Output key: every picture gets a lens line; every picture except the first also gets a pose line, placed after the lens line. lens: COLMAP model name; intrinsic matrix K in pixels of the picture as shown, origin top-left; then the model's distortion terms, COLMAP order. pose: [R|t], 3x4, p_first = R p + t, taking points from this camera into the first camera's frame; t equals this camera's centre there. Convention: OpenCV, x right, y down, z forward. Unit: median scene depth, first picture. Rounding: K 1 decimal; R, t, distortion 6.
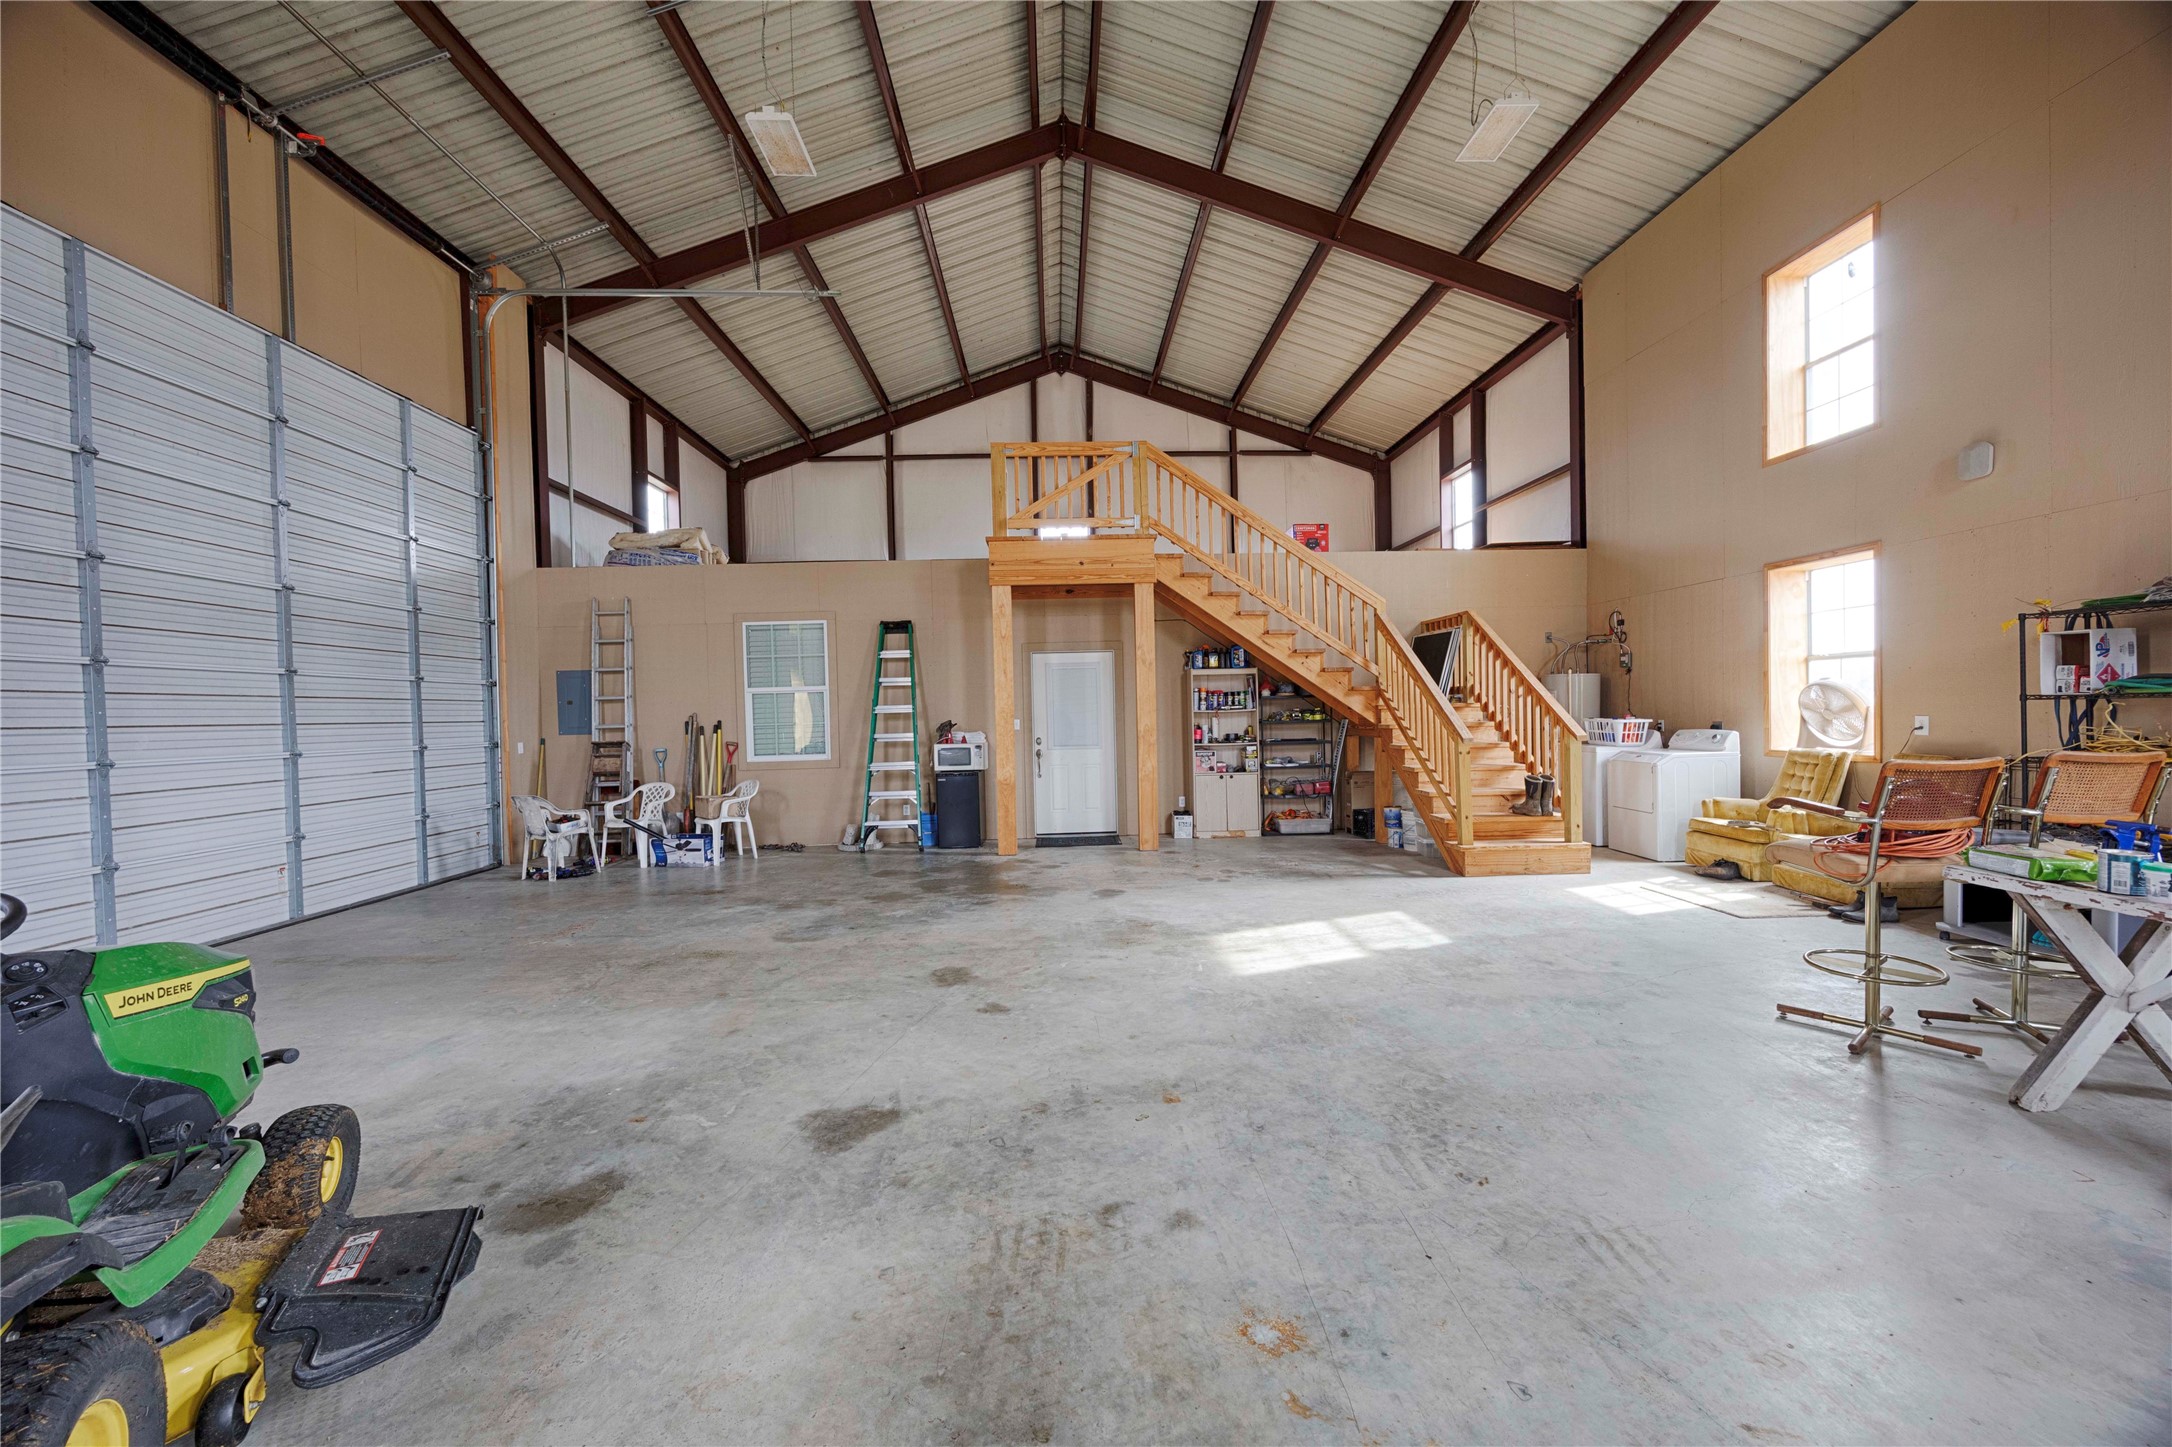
lens RADIAL K [[817.7, 0, 1089.5], [0, 817.7, 725.3], [0, 0, 1]] dist [0.000504, 0.000013]
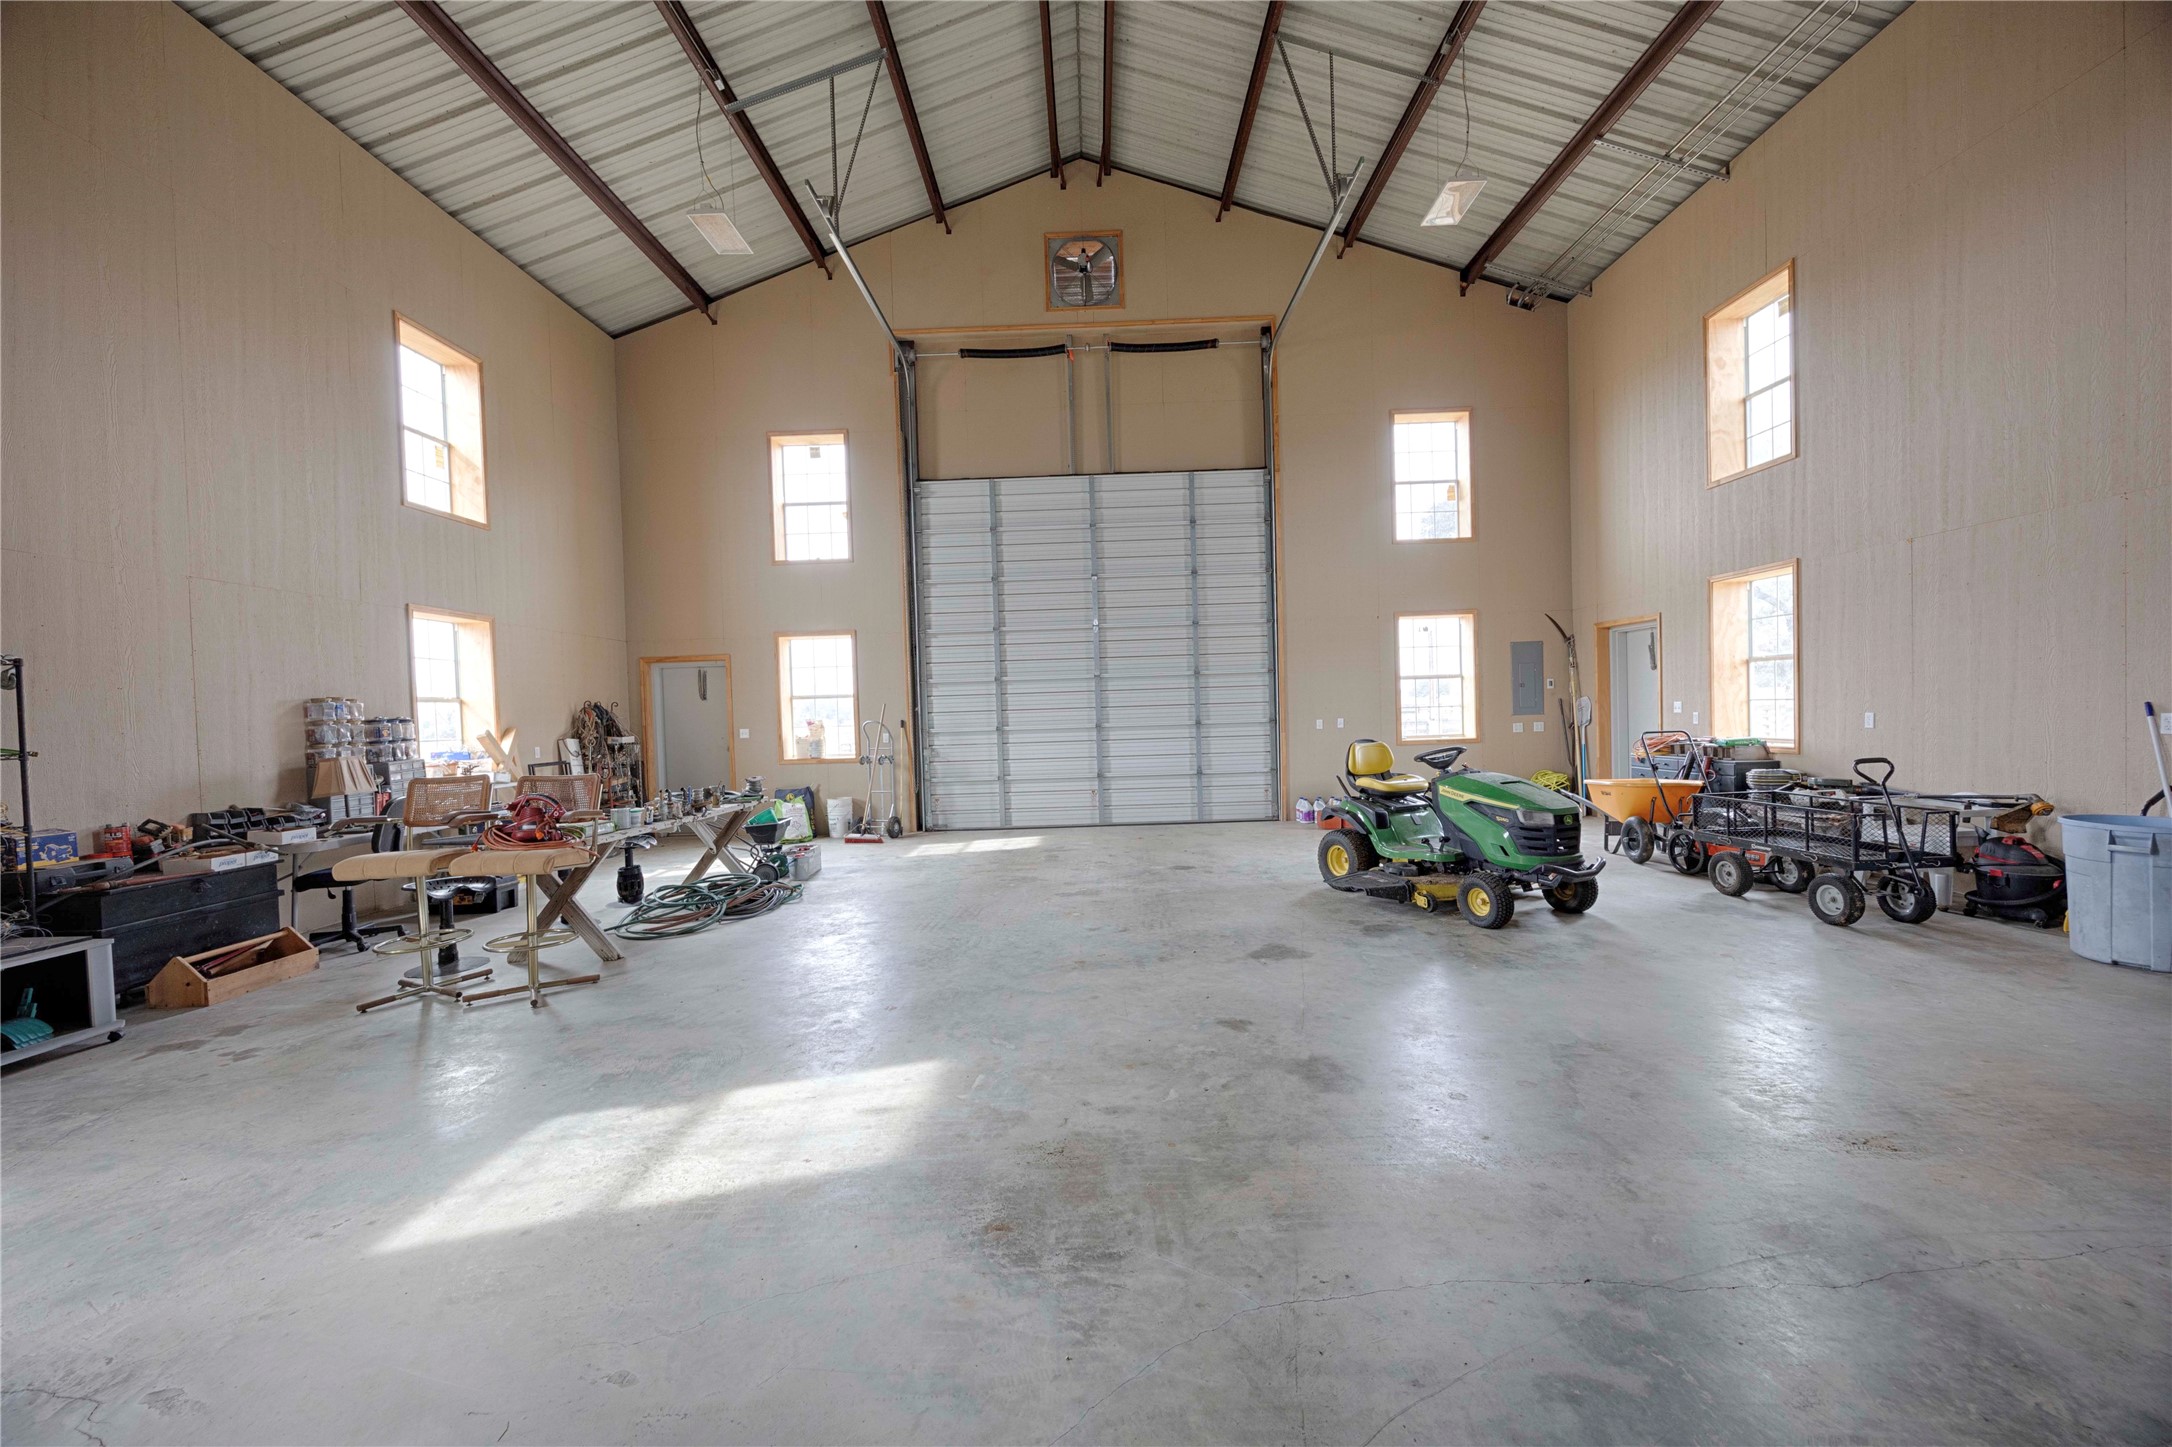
lens RADIAL K [[817.7, 0, 1085.2], [0, 817.7, 728.1], [0, 0, 1]] dist [0.000504, 0.000013]
pose [[-0.996905, 0.054152, 0.056994, -0.017256], [0.056204, 0.997804, 0.035053, -0.035036], [-0.054971, 0.038148, -0.997759, 1.914403]]
